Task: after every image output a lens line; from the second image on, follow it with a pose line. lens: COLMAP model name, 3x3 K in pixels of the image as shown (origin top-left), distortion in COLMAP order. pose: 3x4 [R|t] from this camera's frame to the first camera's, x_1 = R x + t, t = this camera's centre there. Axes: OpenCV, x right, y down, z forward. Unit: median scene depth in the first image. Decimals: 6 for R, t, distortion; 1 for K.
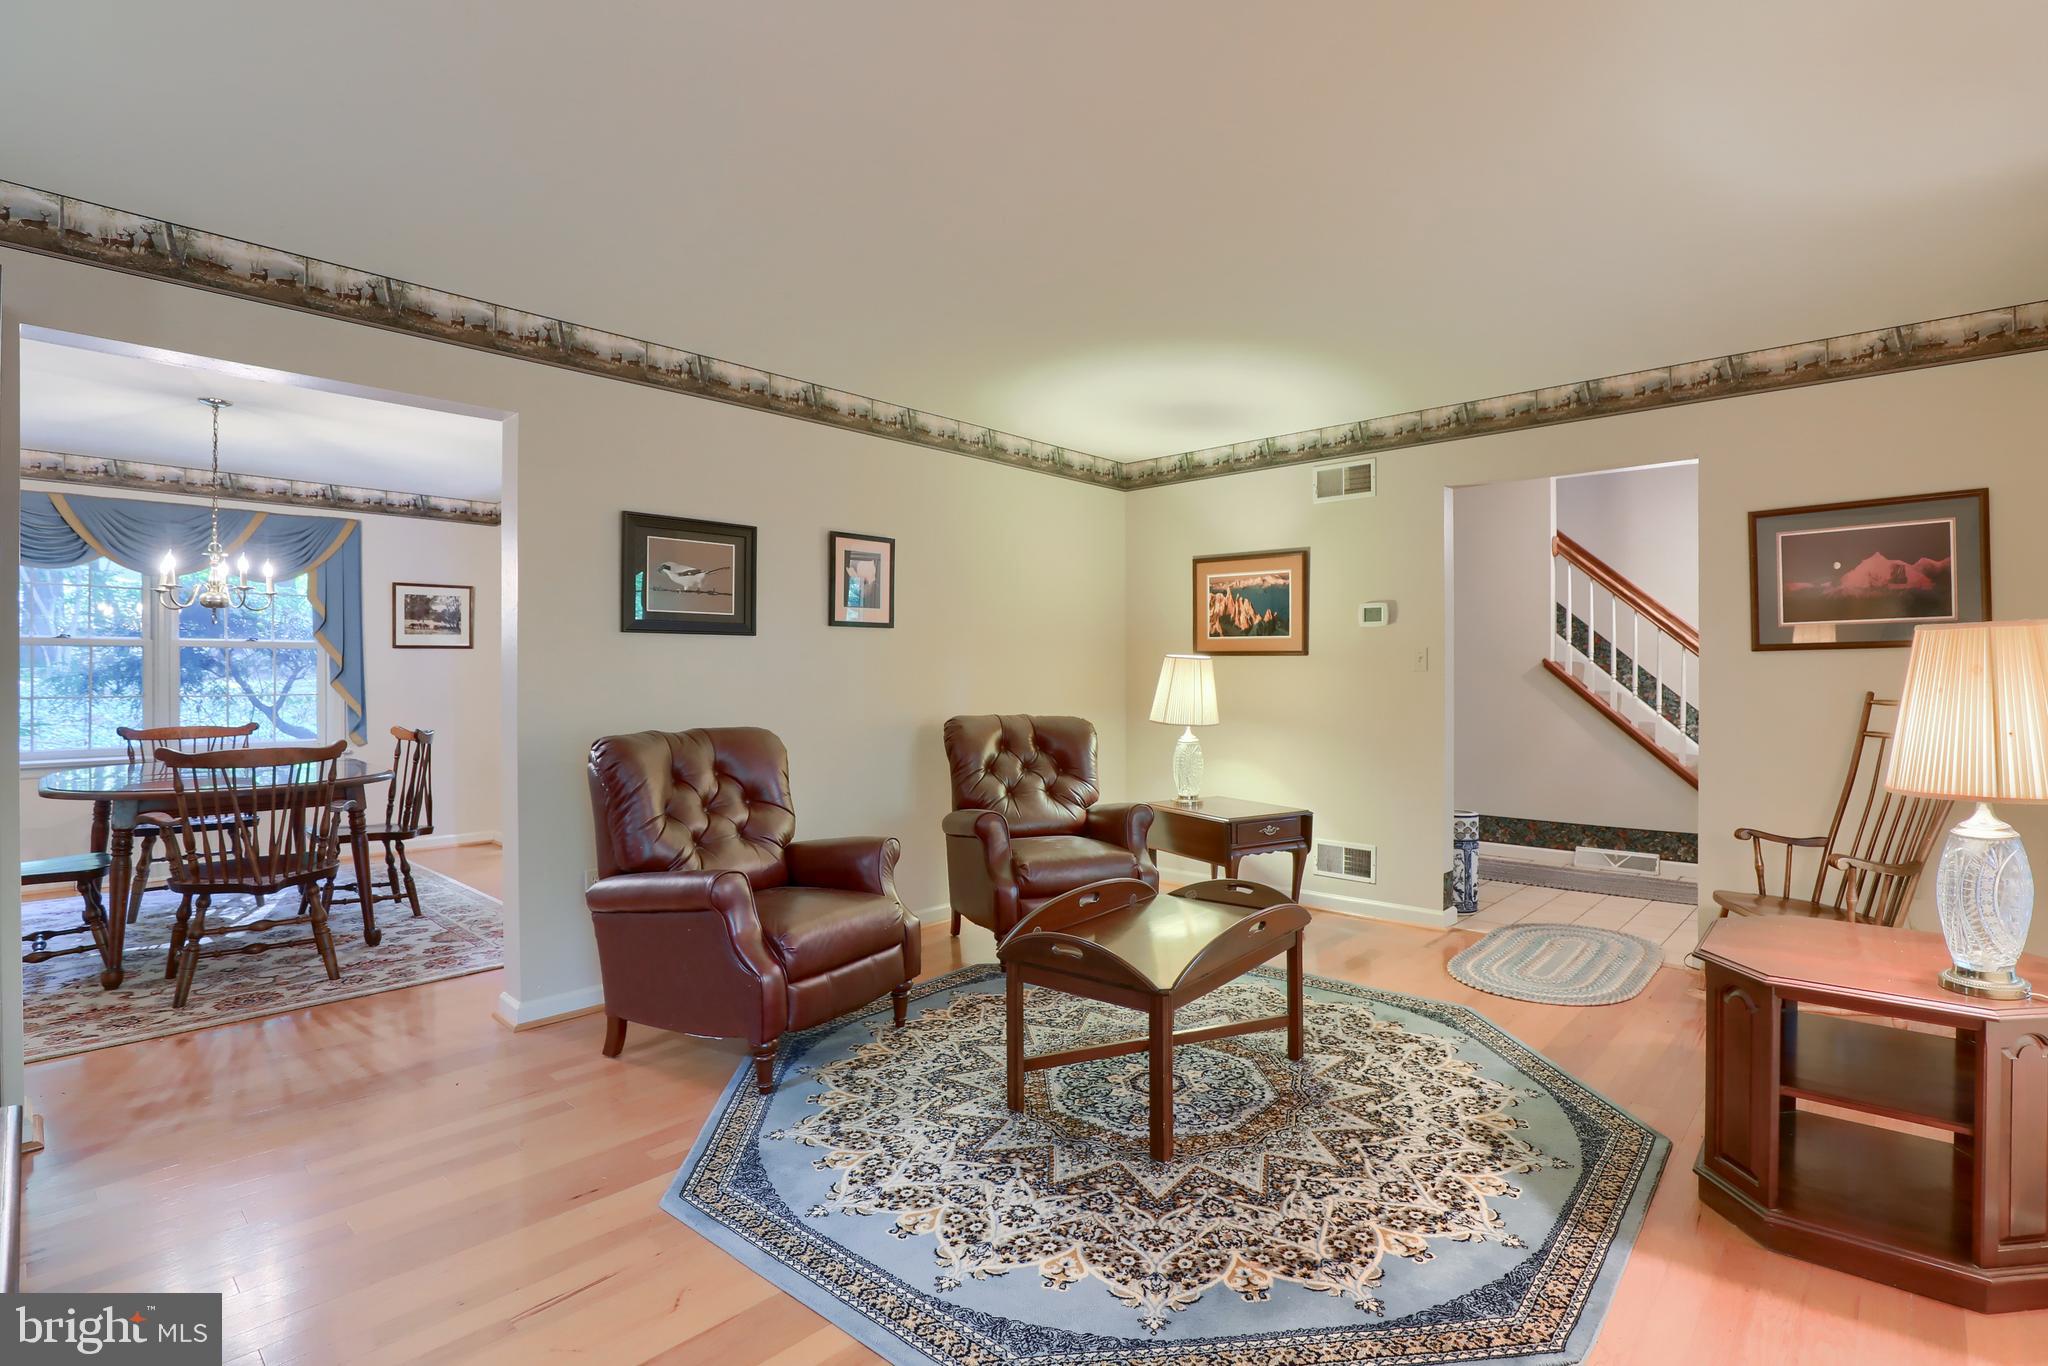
lens RADIAL K [[982.4, 0, 1084.1], [0, 982.4, 670.6], [0, 0, 1]] dist [-0.008564, -0.000766]
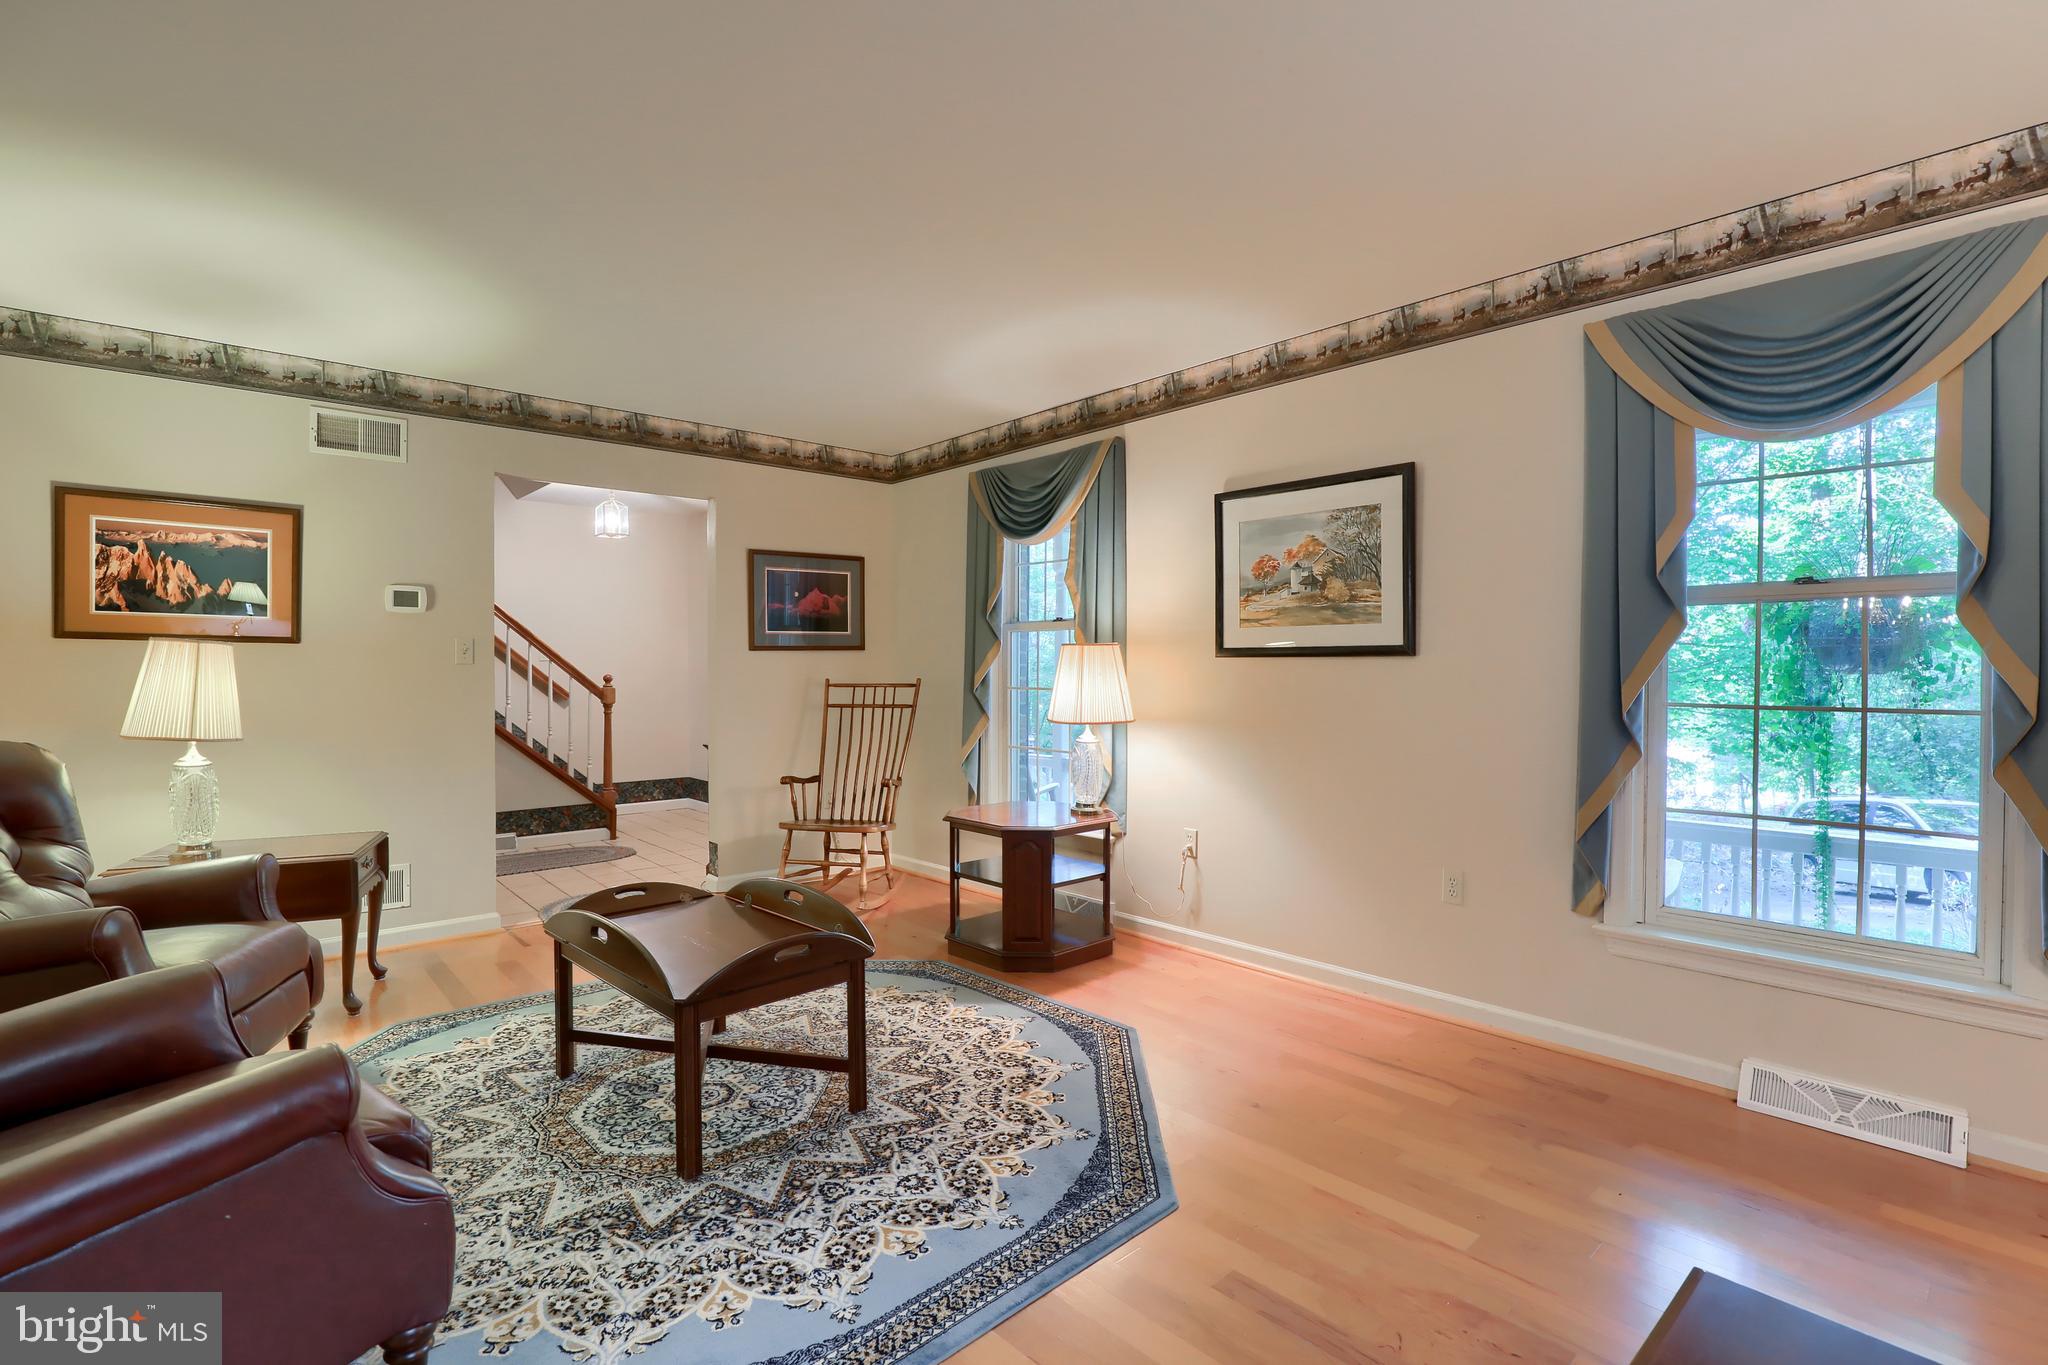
lens RADIAL K [[947.4, 0, 1059.5], [0, 947.4, 678.4], [0, 0, 1]] dist [-0.030421, 0.005554]
pose [[0.111473, -0.009801, 0.993719, -0.835644], [-0.001030, 0.999950, 0.009978, 0.008546], [-0.993767, -0.002136, 0.111458, 0.597144]]
